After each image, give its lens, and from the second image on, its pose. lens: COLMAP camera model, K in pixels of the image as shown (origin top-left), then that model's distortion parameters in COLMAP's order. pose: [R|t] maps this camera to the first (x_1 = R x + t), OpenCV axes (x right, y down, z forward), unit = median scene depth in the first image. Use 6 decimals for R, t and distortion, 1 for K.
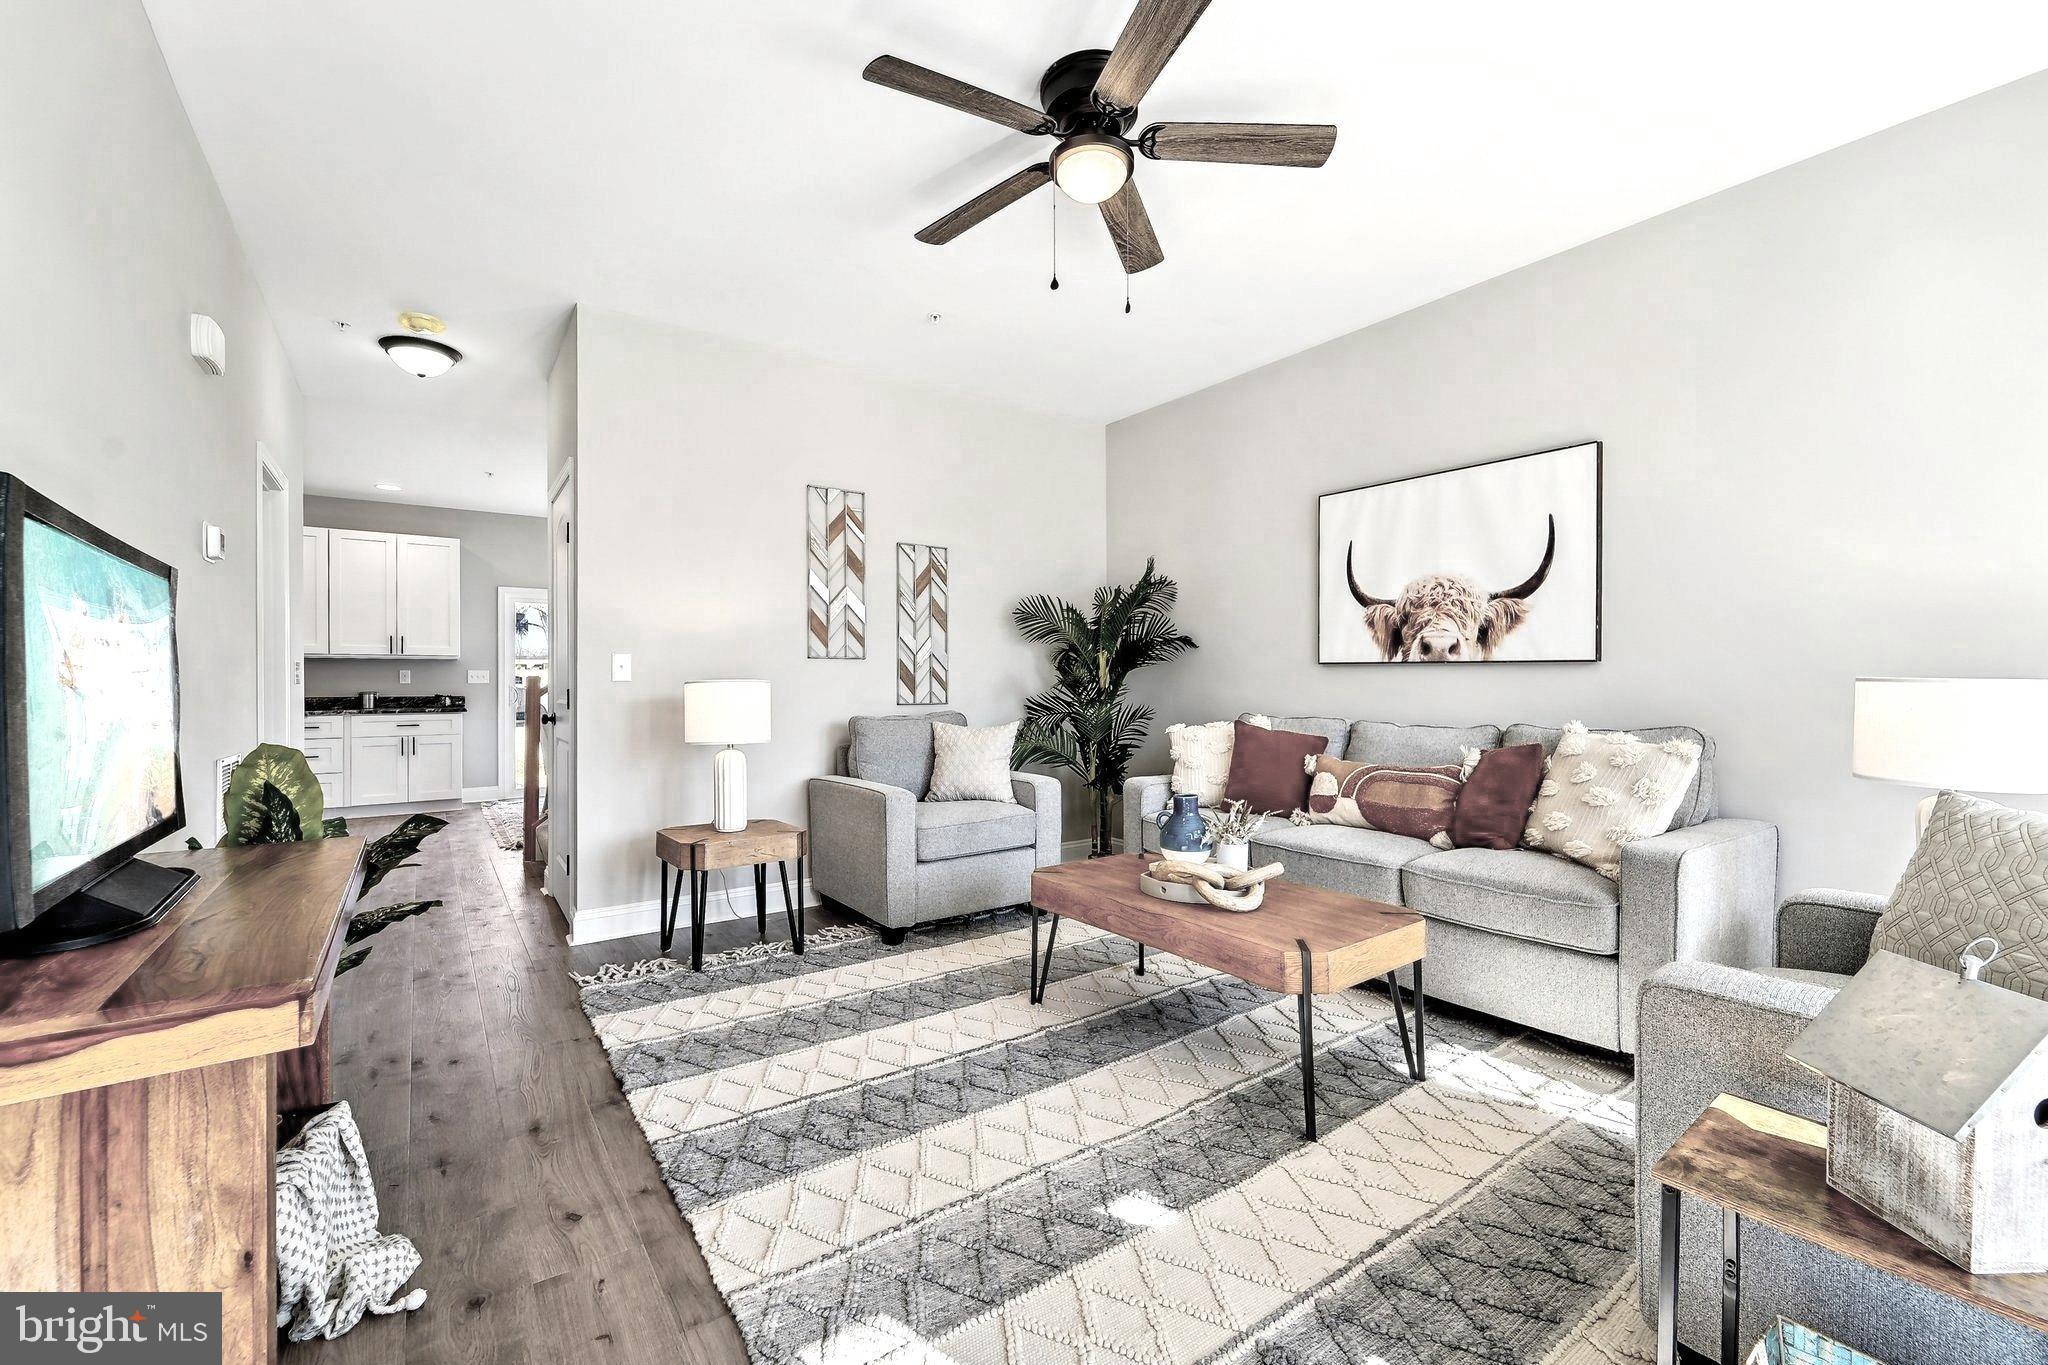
lens RADIAL K [[841.6, 0, 1028.8], [0, 841.6, 682.1], [0, 0, 1]] dist [-0.001160, -0.000250]
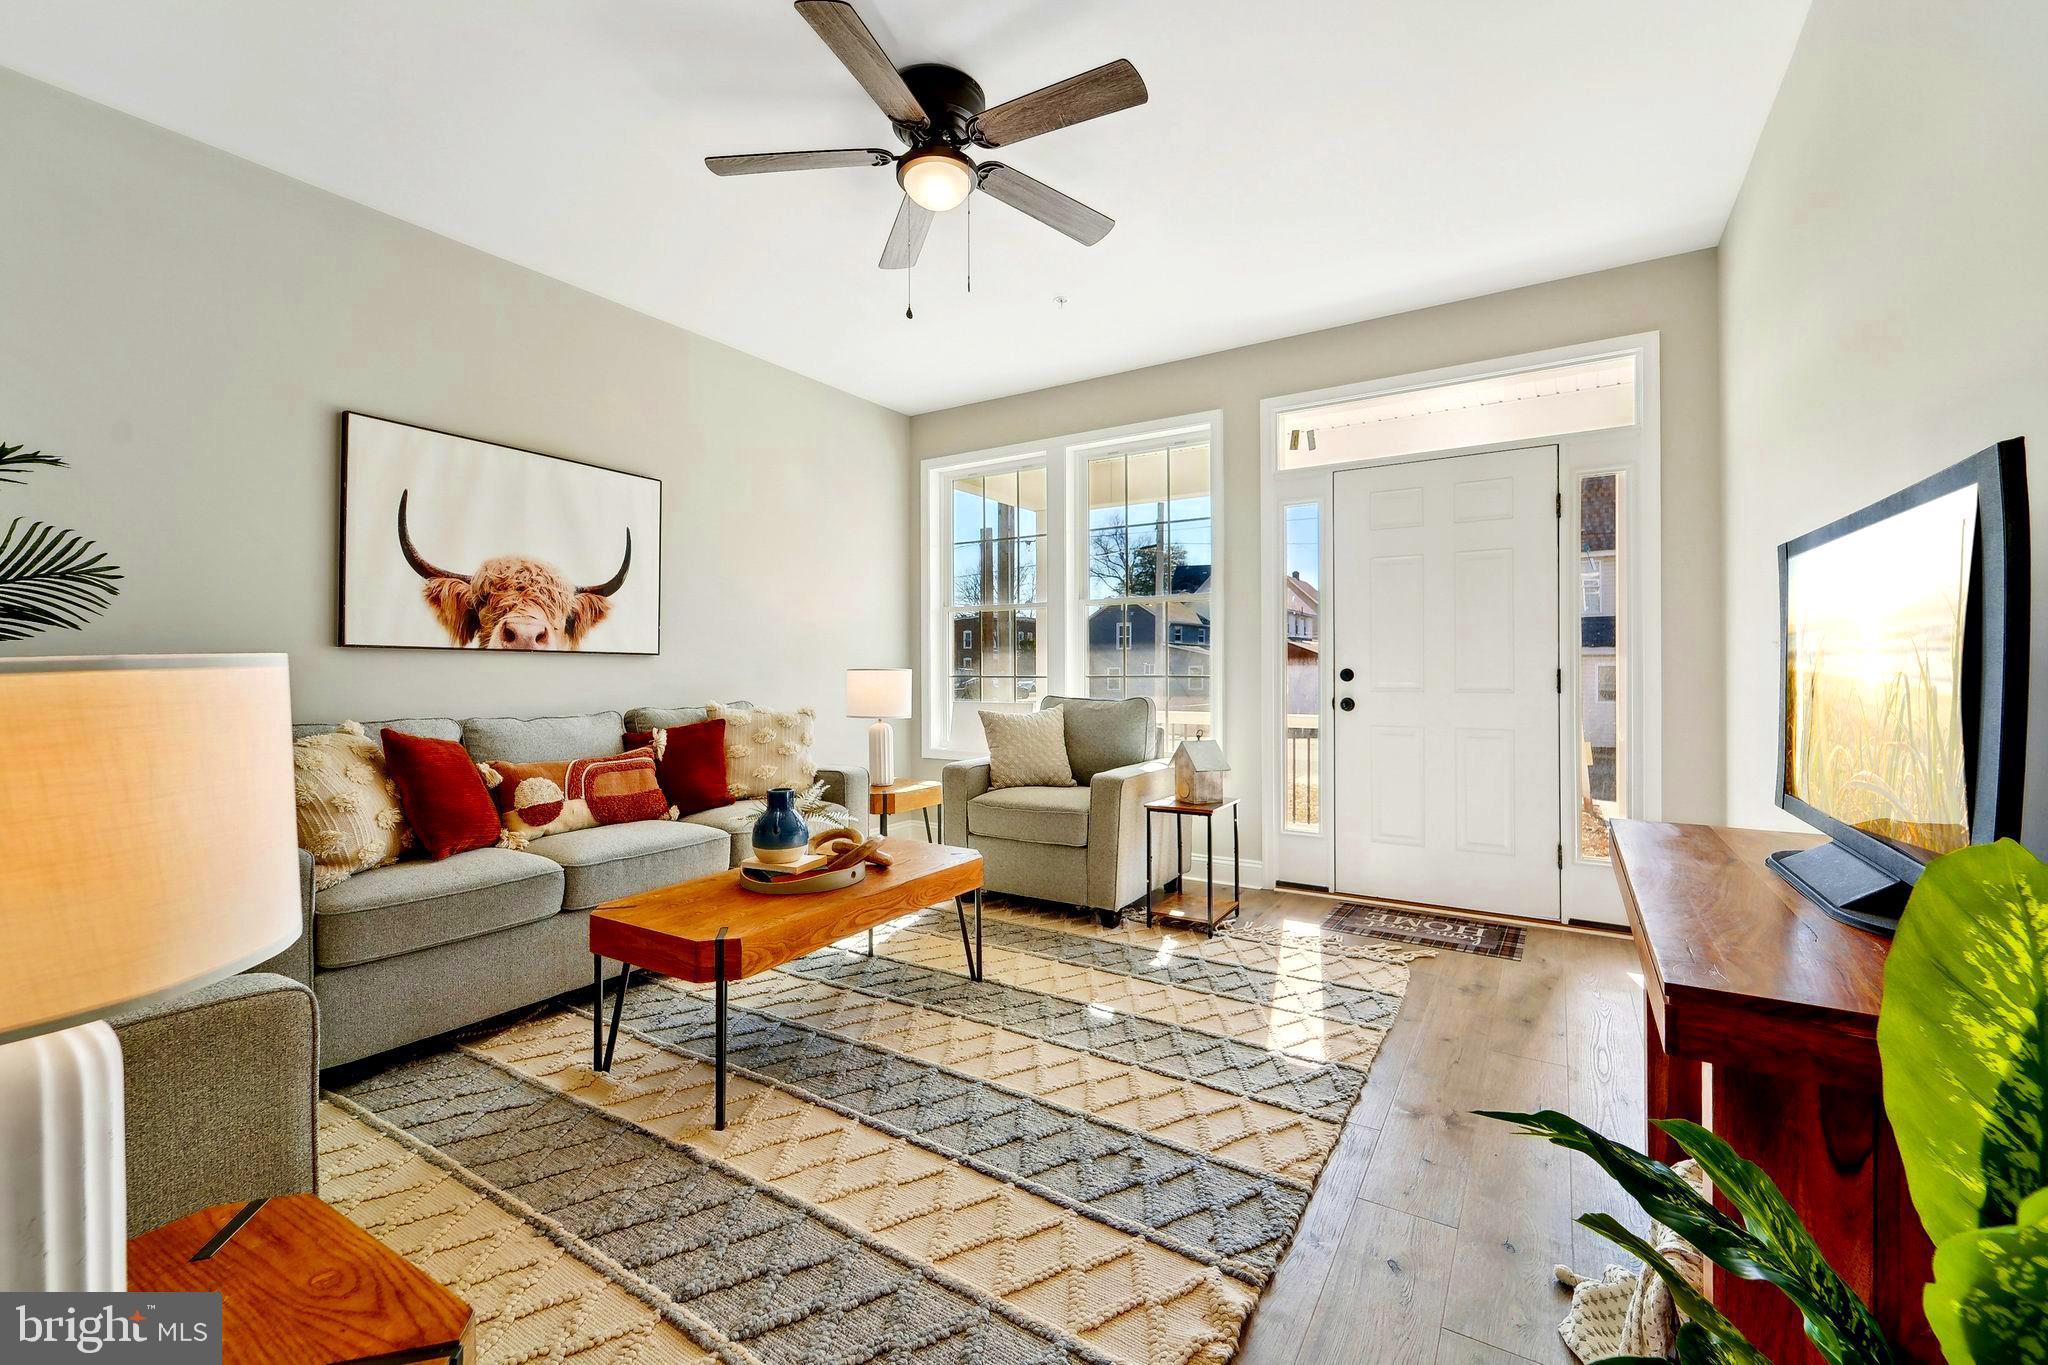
lens RADIAL K [[841.6, 0, 1020.4], [0, 841.6, 679.3], [0, 0, 1]] dist [-0.001160, -0.000250]
pose [[-0.381048, -0.002378, 0.924552, -0.604393], [0.007124, 0.999959, 0.005508, 0.007155], [-0.924528, 0.008685, -0.381016, 0.852635]]
